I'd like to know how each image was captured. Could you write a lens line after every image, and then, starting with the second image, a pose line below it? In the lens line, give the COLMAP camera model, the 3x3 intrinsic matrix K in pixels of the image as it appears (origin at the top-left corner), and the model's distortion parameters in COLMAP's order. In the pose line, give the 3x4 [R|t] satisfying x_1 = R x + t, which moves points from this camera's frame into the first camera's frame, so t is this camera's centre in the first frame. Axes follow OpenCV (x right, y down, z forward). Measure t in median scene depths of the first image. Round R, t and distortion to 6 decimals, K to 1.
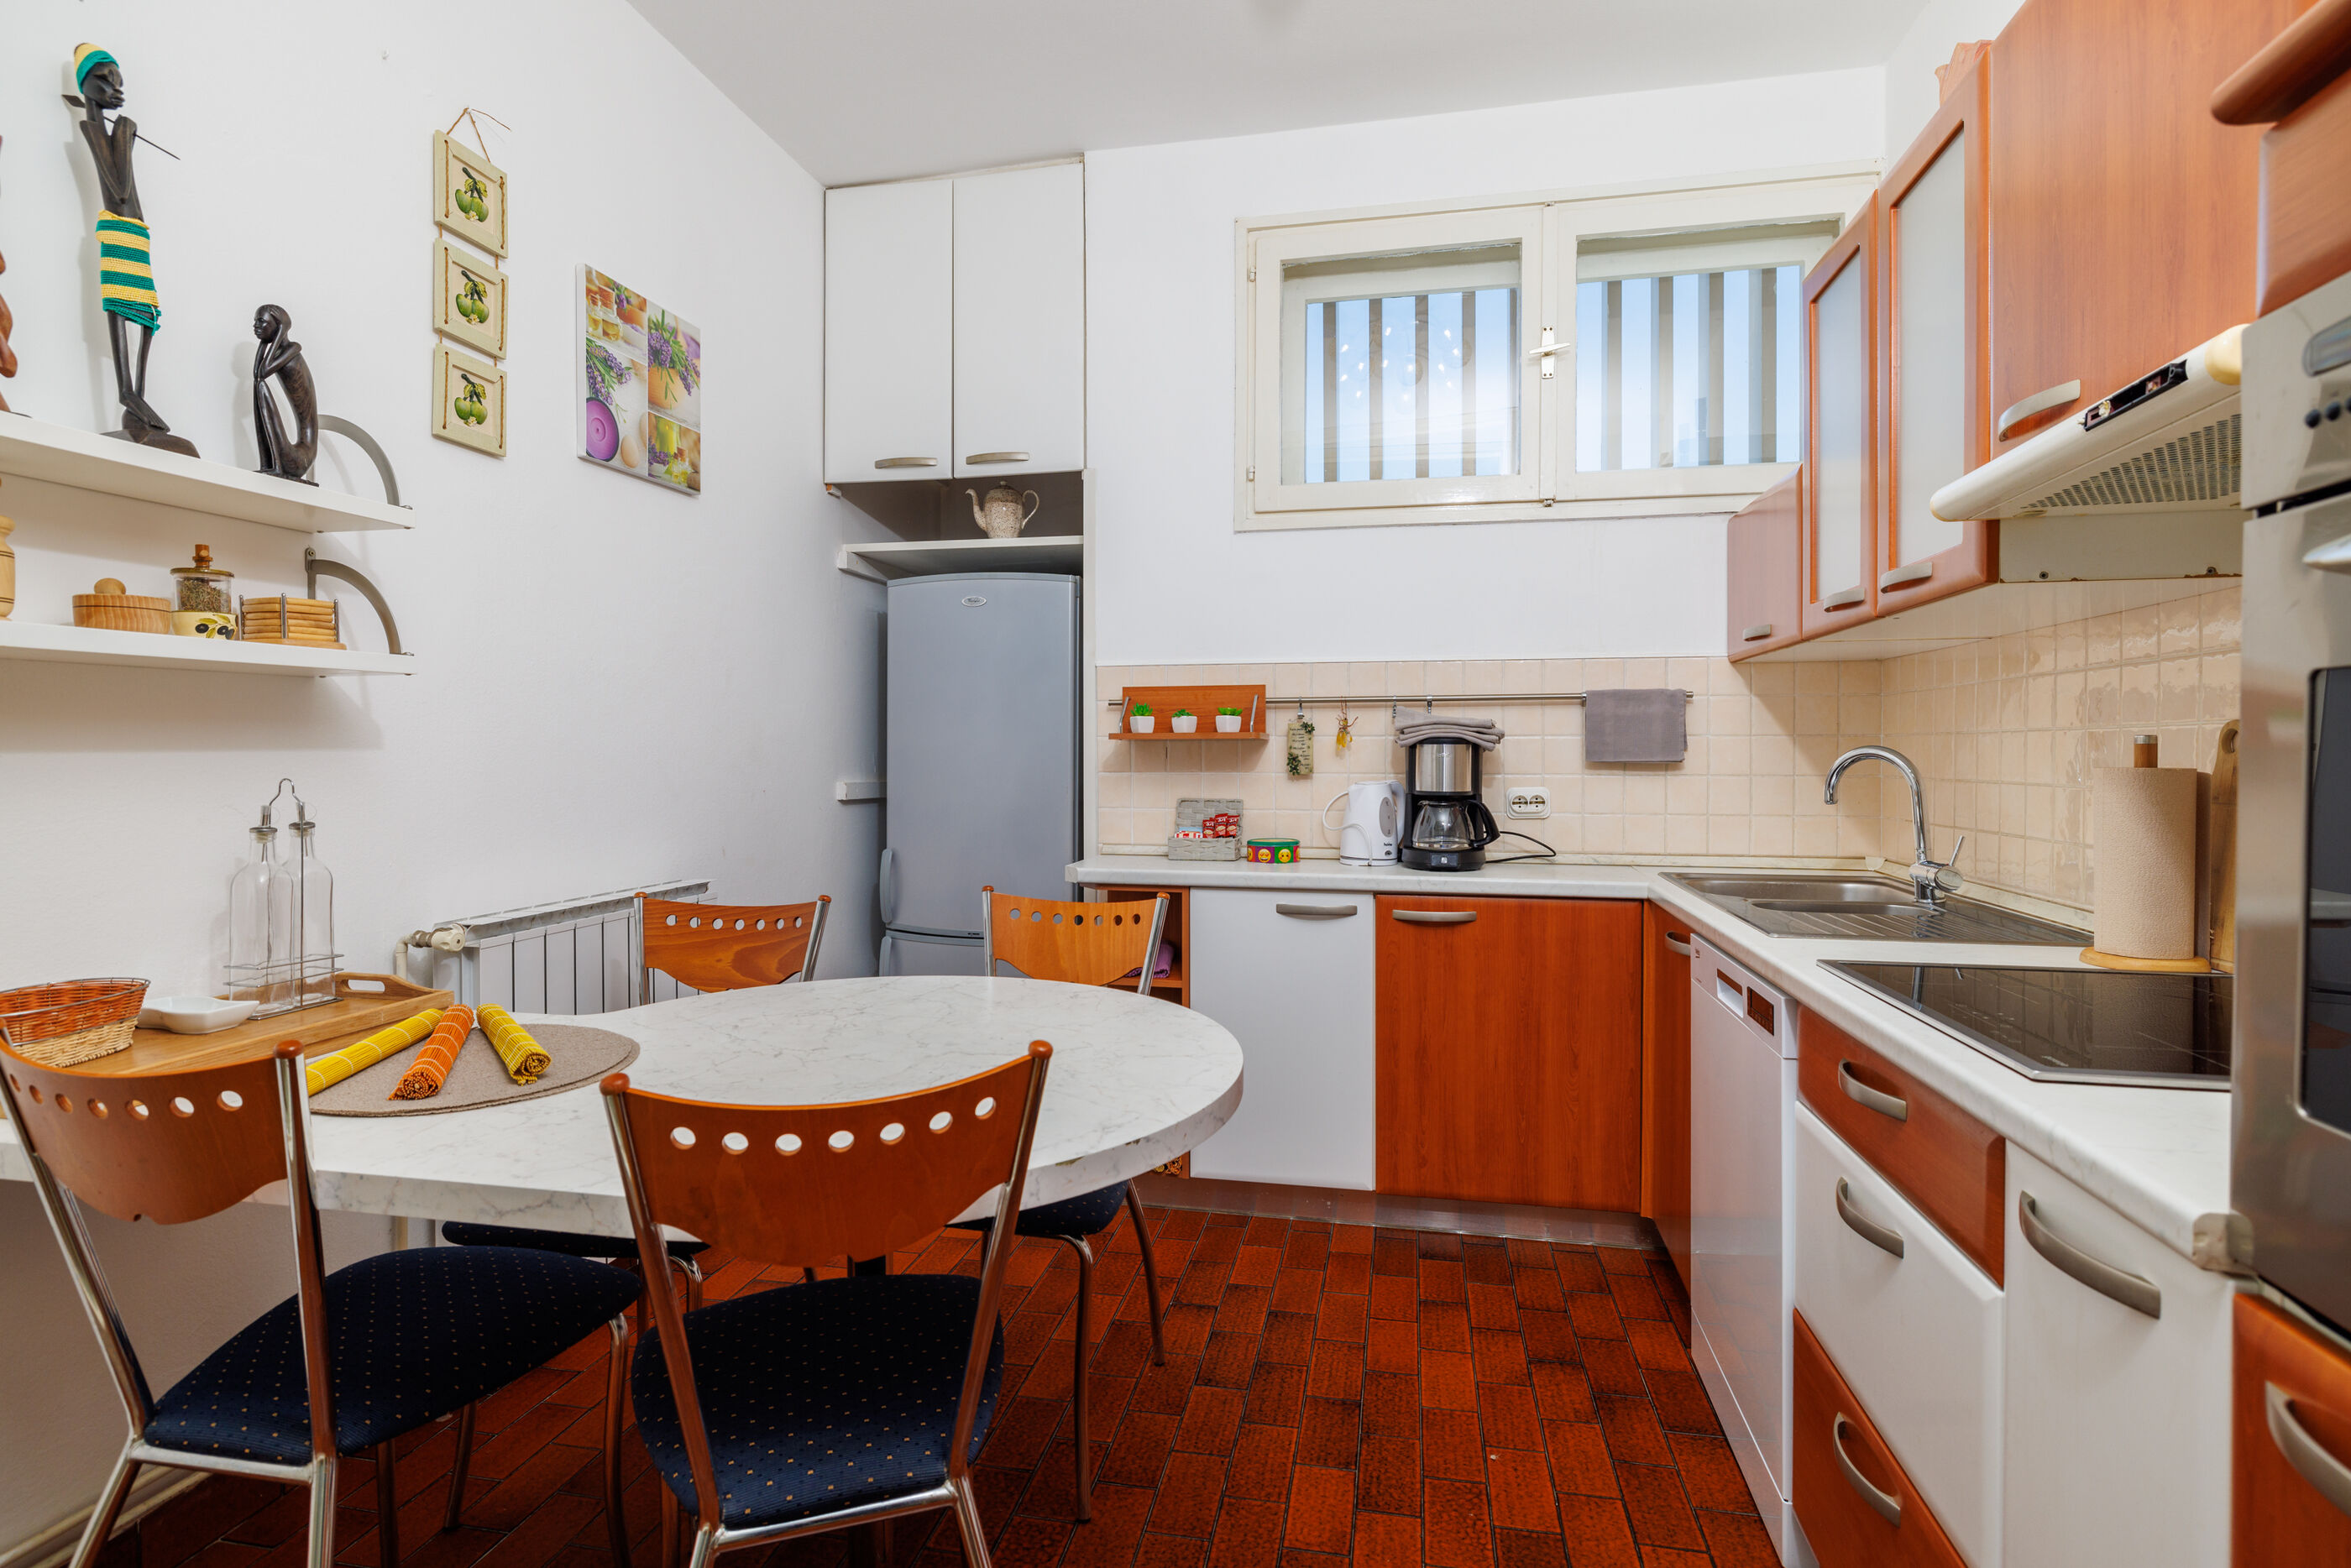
lens RADIAL K [[1157.9, 0, 1193.1], [0, 1157.9, 777.7], [0, 0, 1]] dist [-0.003726, 0.000163]
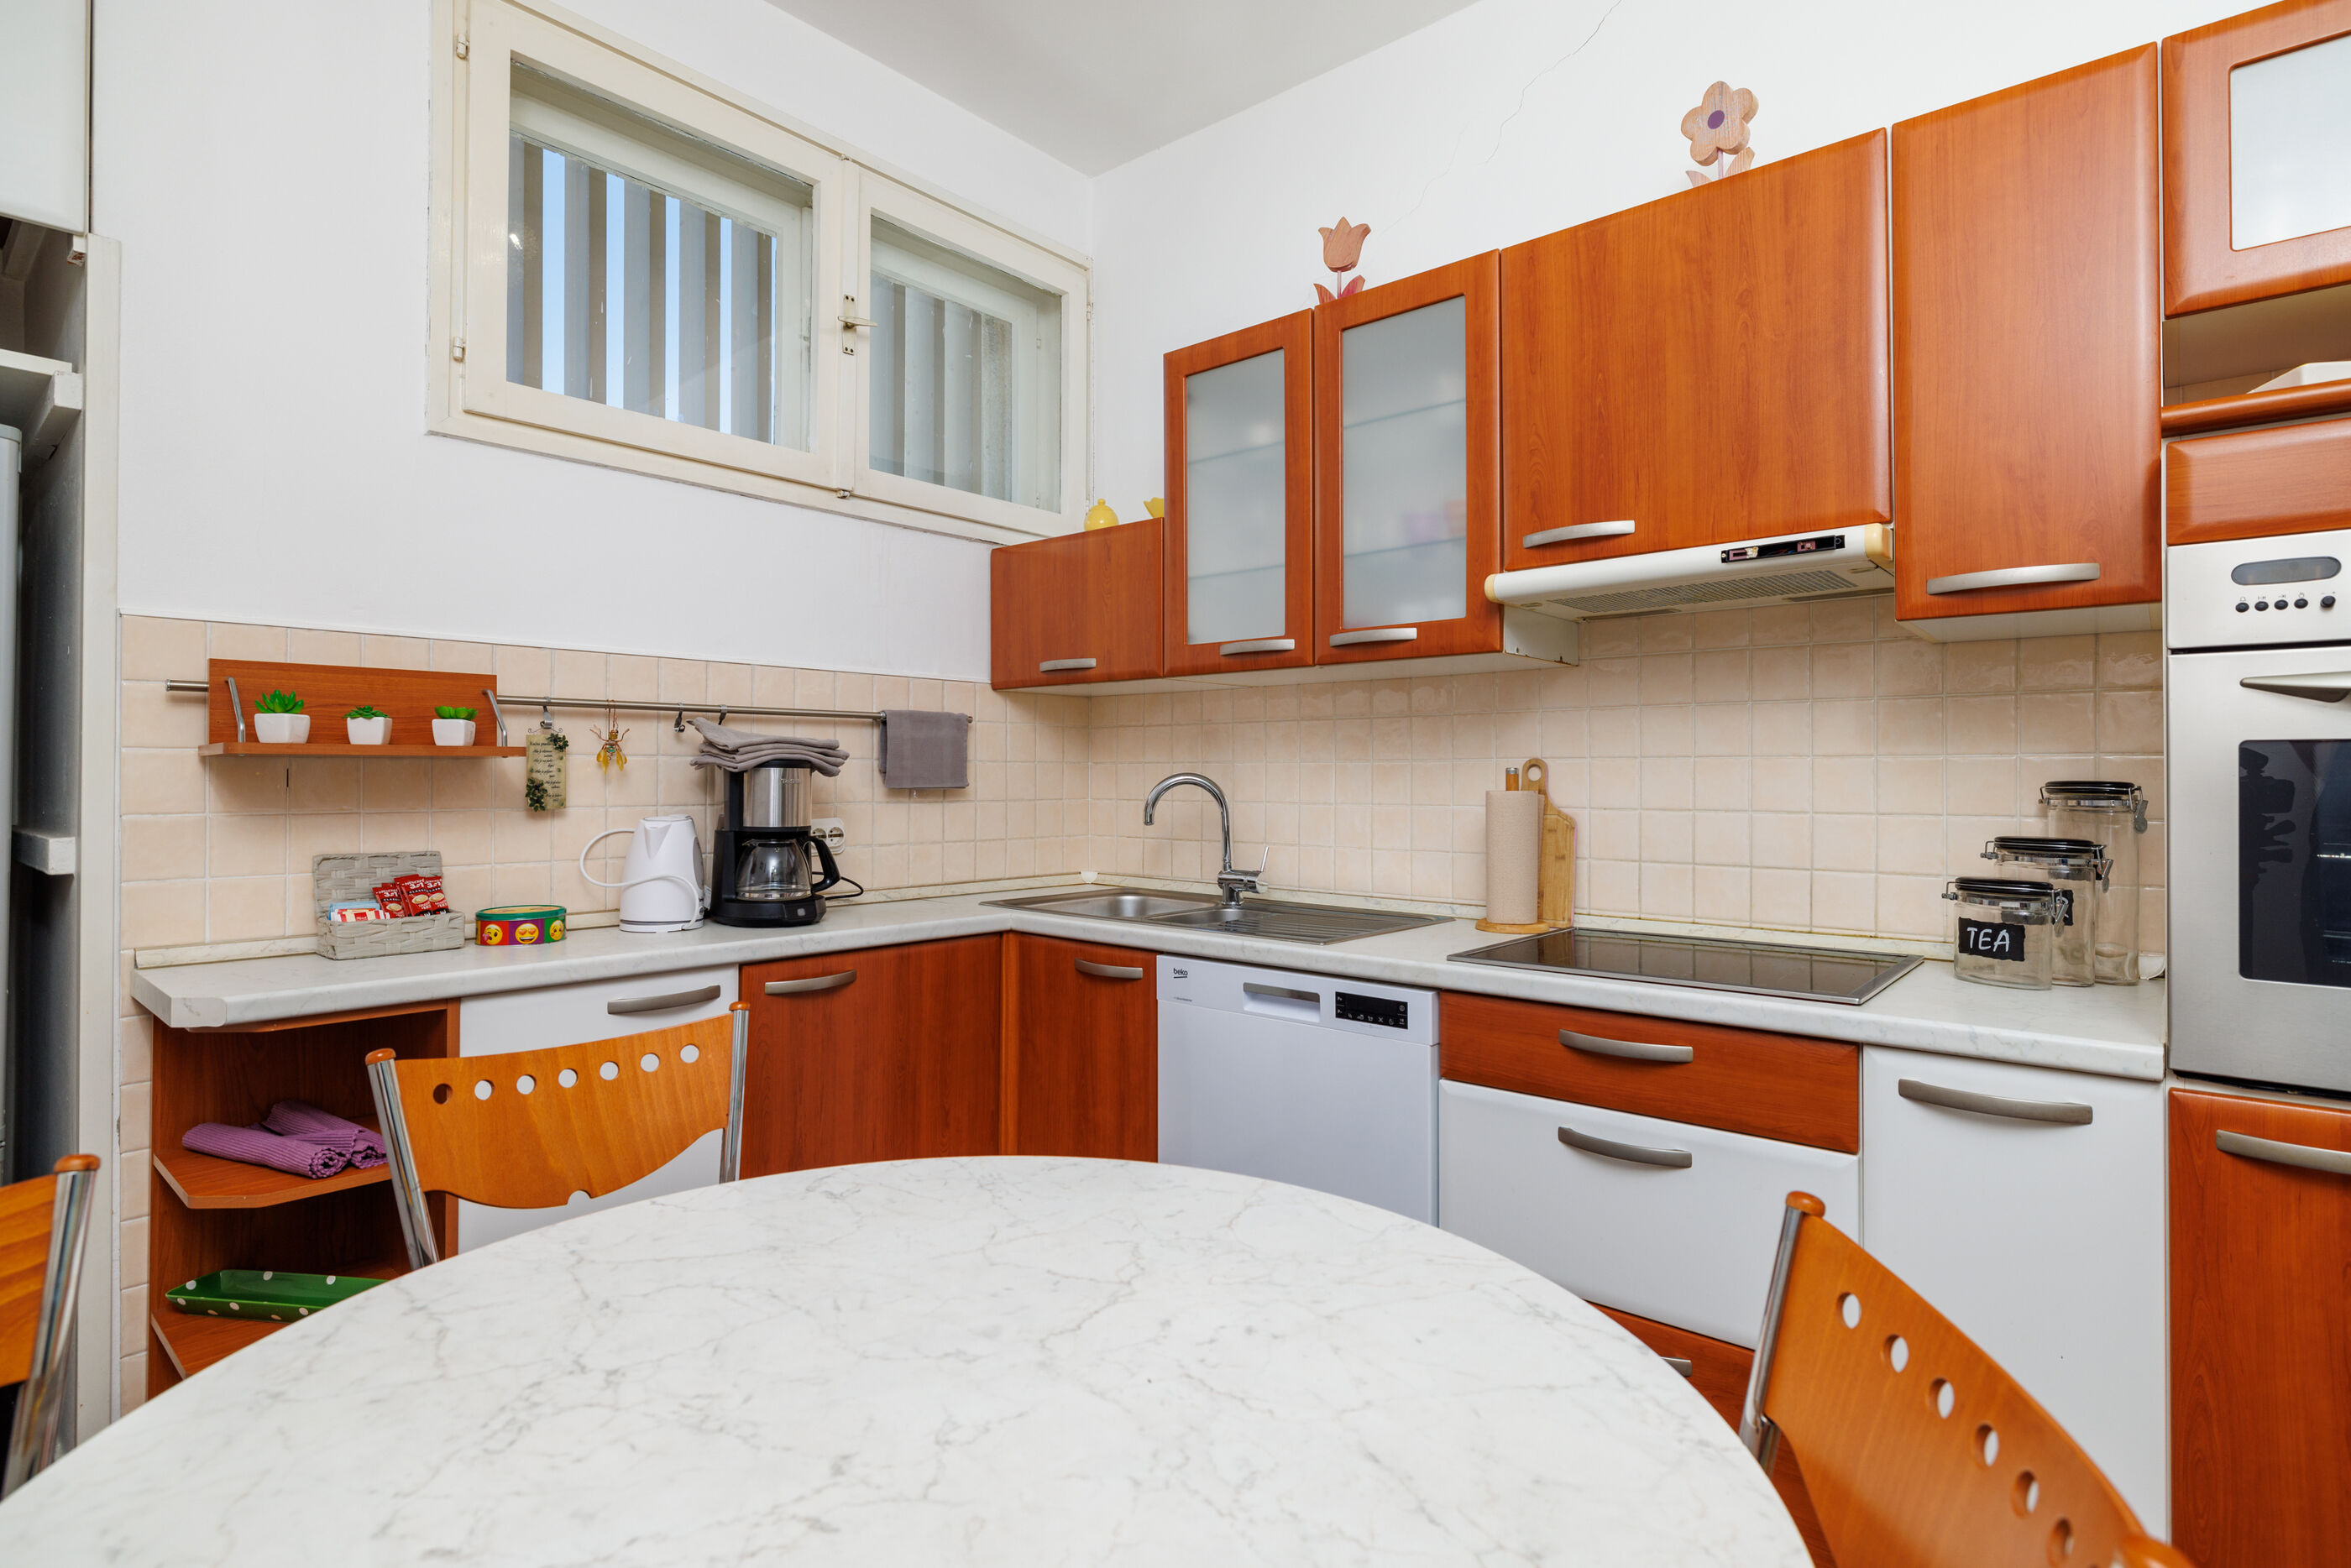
lens RADIAL K [[1157.9, 0, 1181.2], [0, 1157.9, 763.4], [0, 0, 1]] dist [-0.003726, 0.000163]
pose [[0.489219, 0.011901, 0.872080, -0.329958], [0.017042, 0.999586, -0.023201, -0.008186], [-0.871994, 0.026212, 0.488814, 0.345579]]
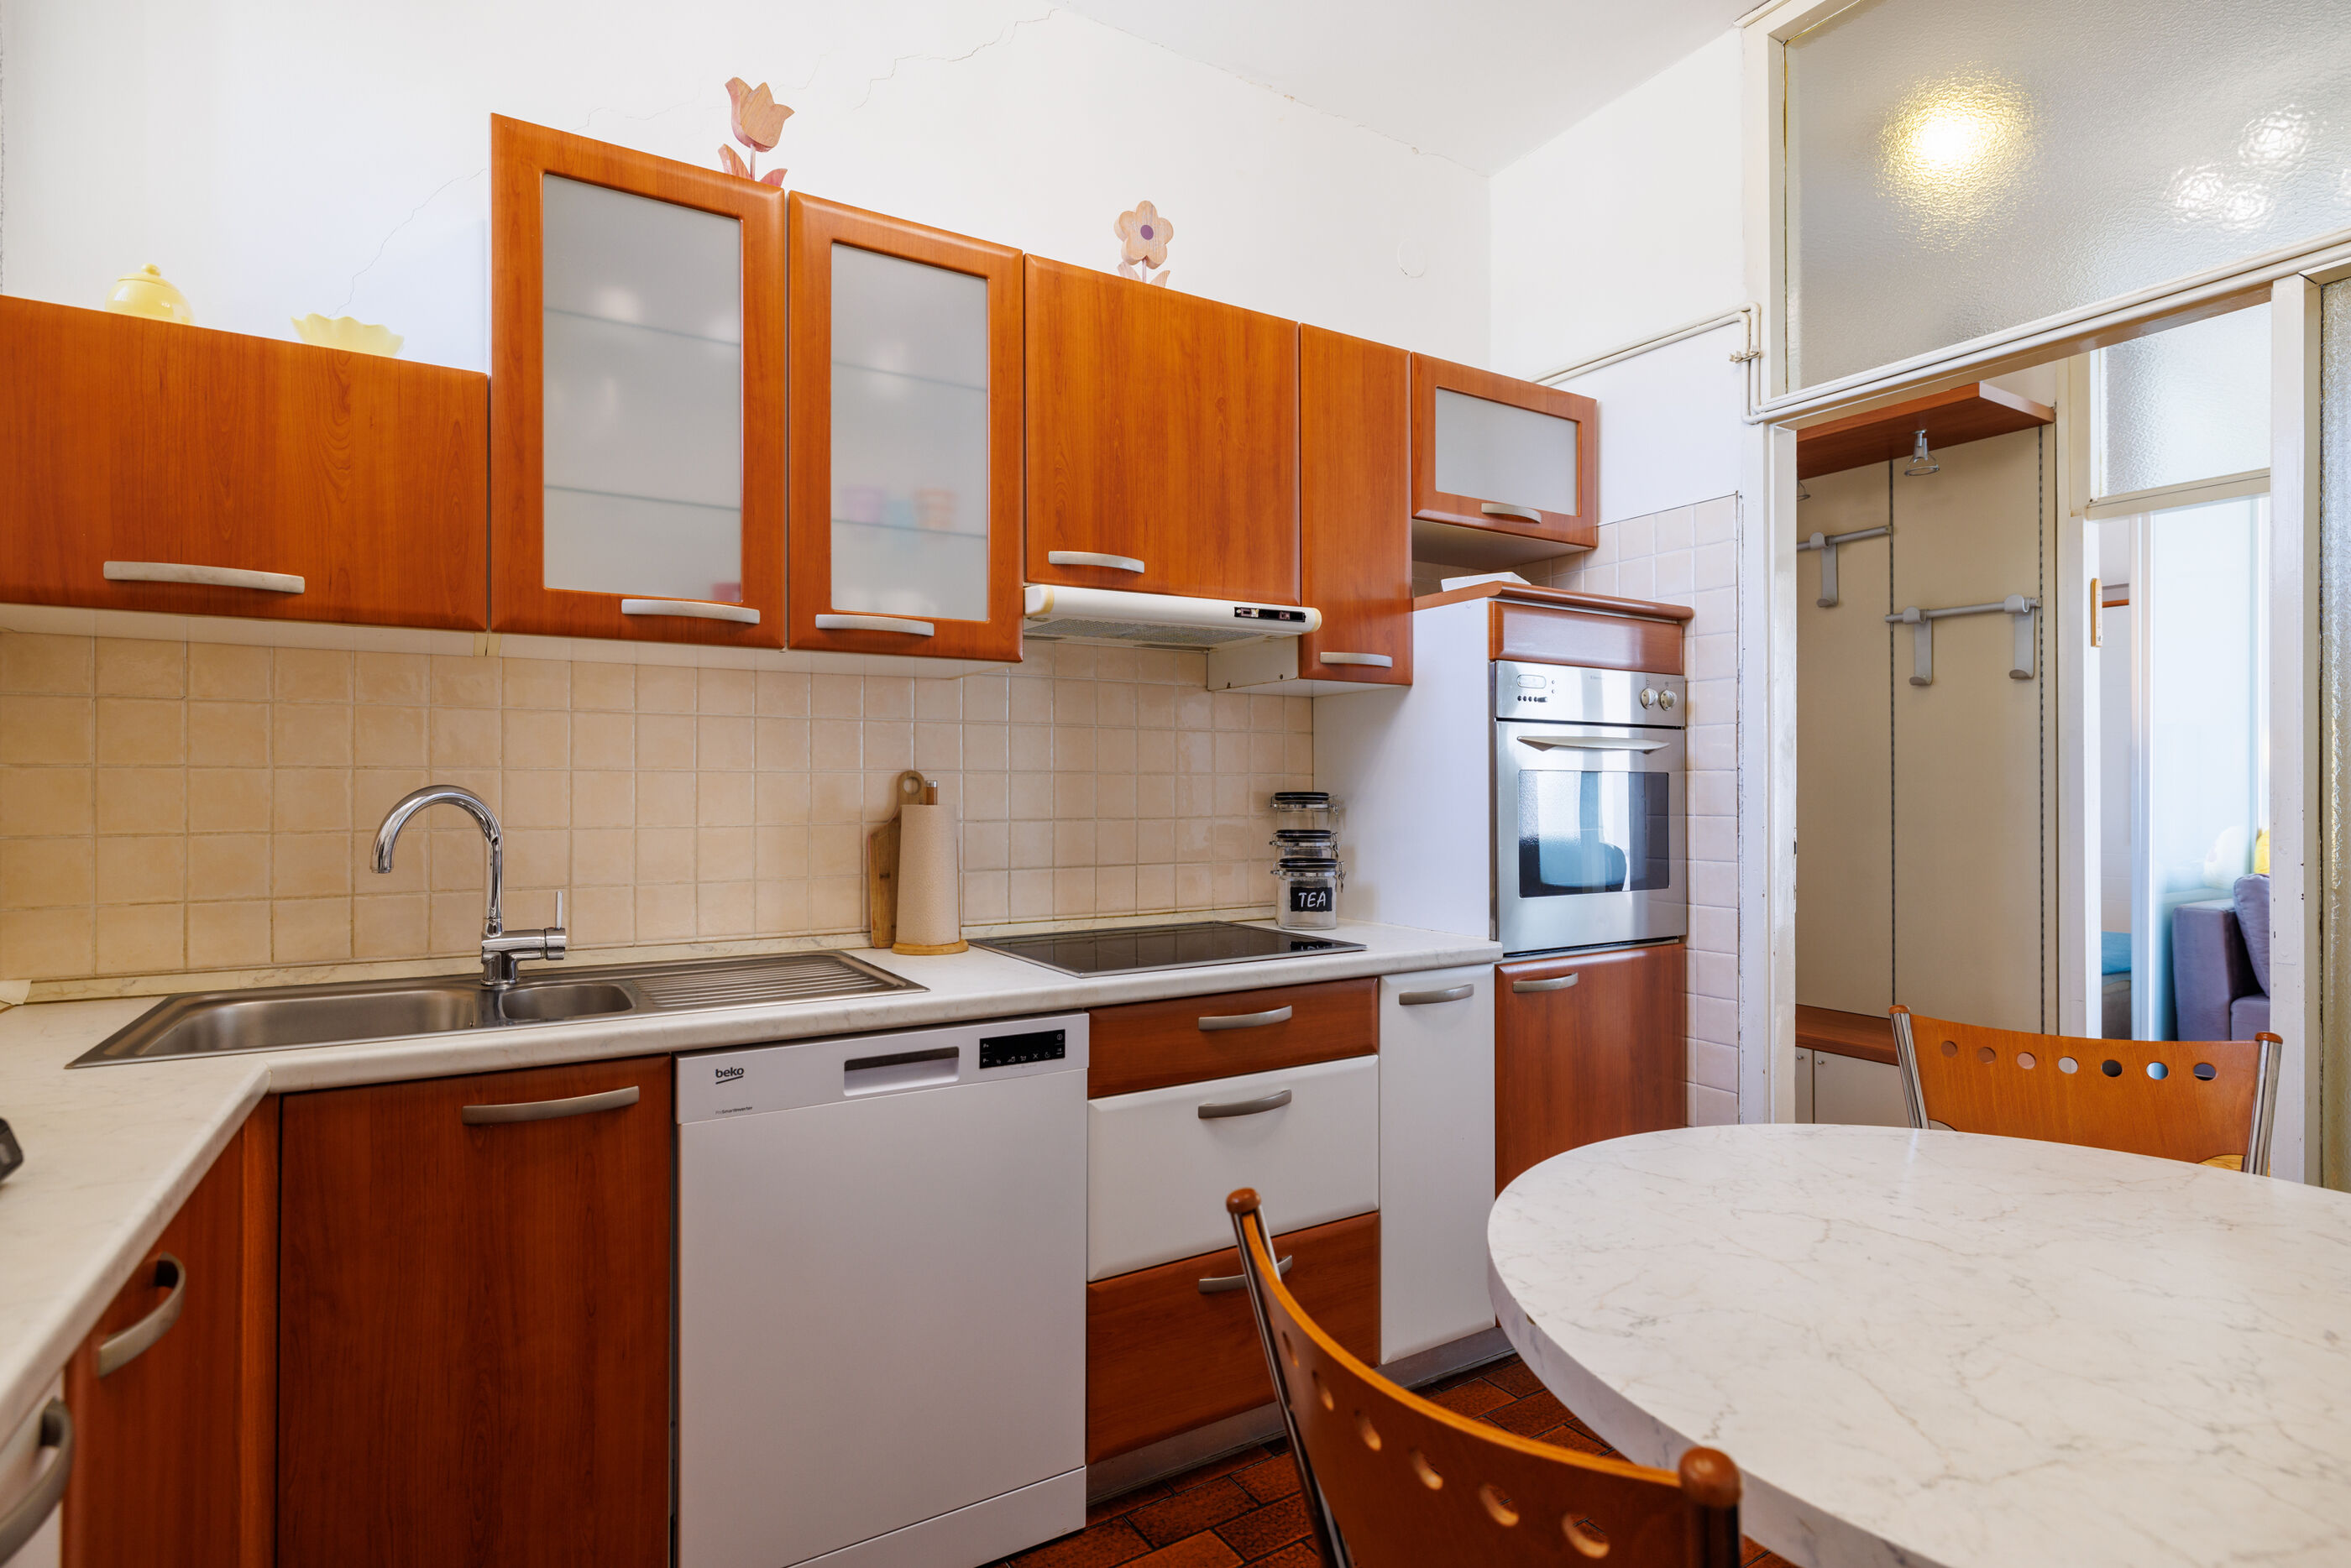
lens RADIAL K [[1157.9, 0, 1182.5], [0, 1157.9, 782.4], [0, 0, 1]] dist [-0.003726, 0.000163]
pose [[-0.675840, 0.005412, 0.737029, -0.199895], [0.017235, 0.999816, 0.008462, -0.021414], [-0.736847, 0.018422, -0.675809, 0.898682]]
